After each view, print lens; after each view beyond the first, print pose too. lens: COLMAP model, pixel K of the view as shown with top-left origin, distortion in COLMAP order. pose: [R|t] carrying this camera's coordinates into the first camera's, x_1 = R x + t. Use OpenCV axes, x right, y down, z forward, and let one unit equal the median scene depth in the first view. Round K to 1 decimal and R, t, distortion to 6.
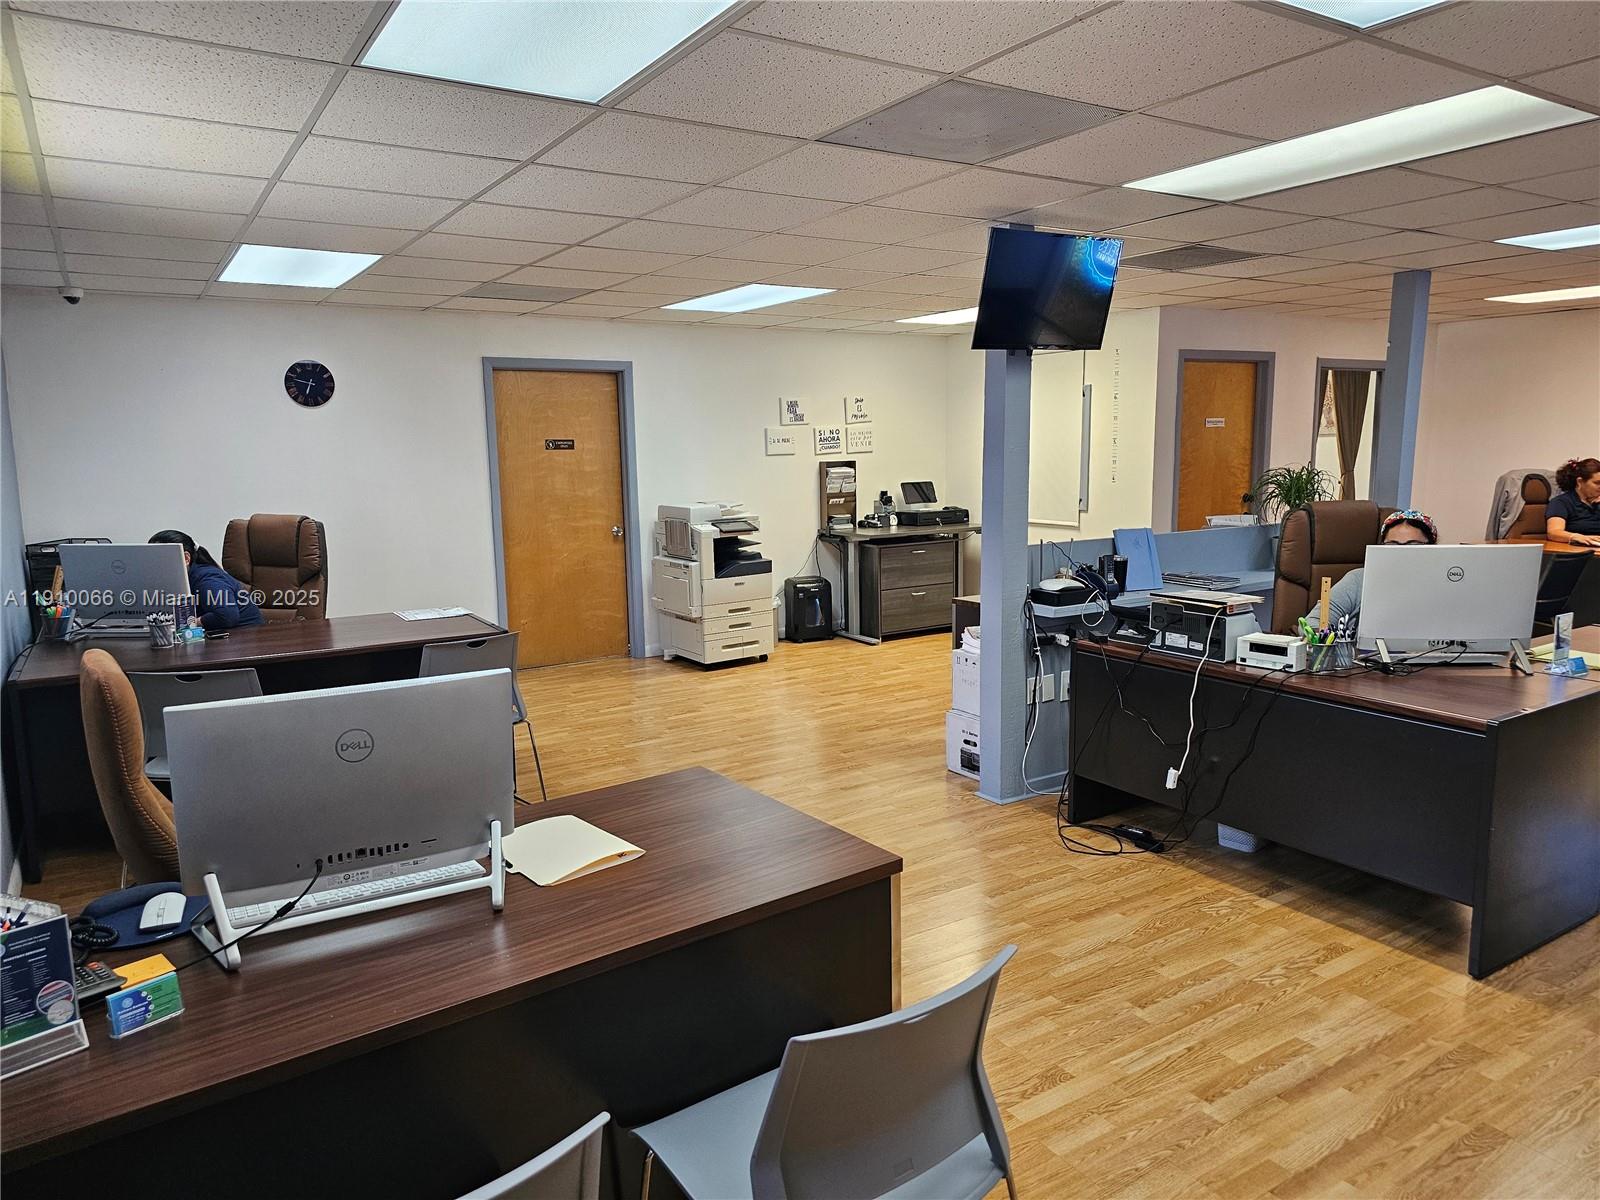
lens RADIAL K [[1047.7, 0, 796.4], [0, 1047.7, 597.2], [0, 0, 1]] dist [0.051091, -0.050038]
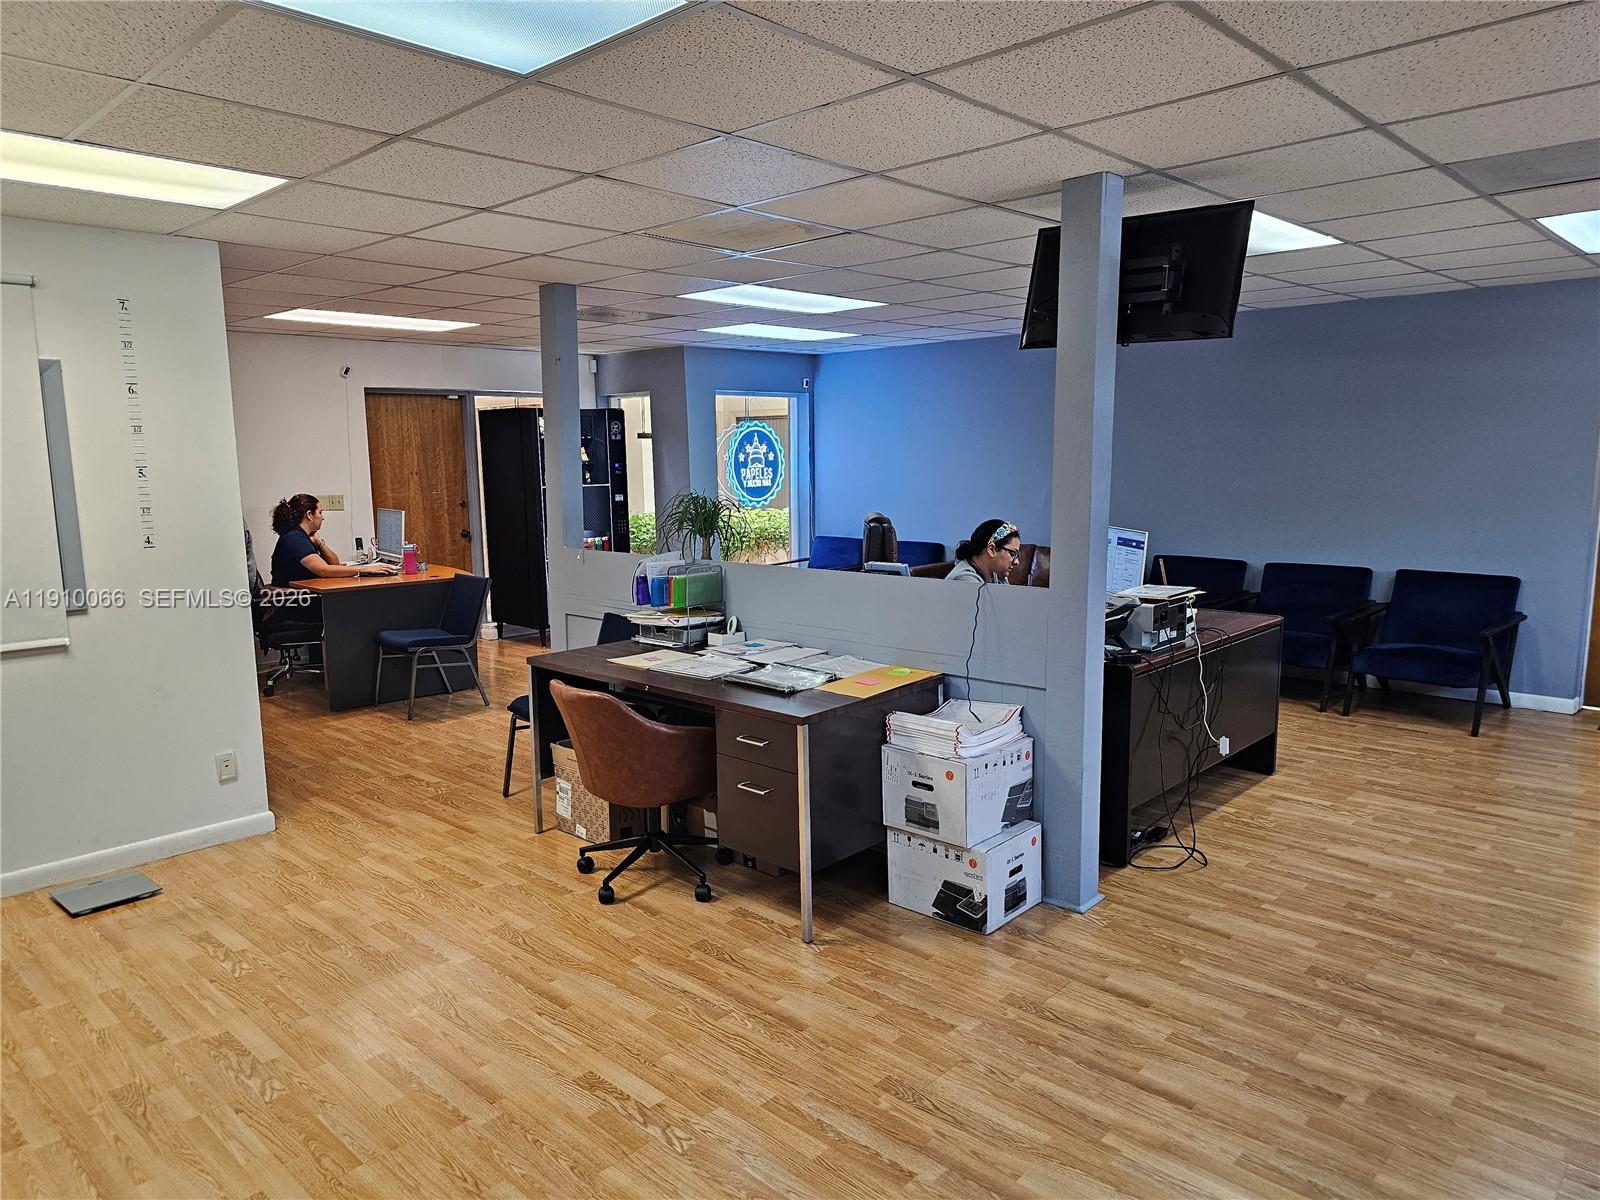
lens RADIAL K [[1048.2, 0, 805.9], [0, 1048.2, 601.9], [0, 0, 1]] dist [0.080185, -0.071175]
pose [[-0.236025, -0.120710, 0.964220, -0.554402], [0.161053, 0.973673, 0.161316, -0.211108], [-0.958308, 0.193365, -0.210371, 1.447314]]
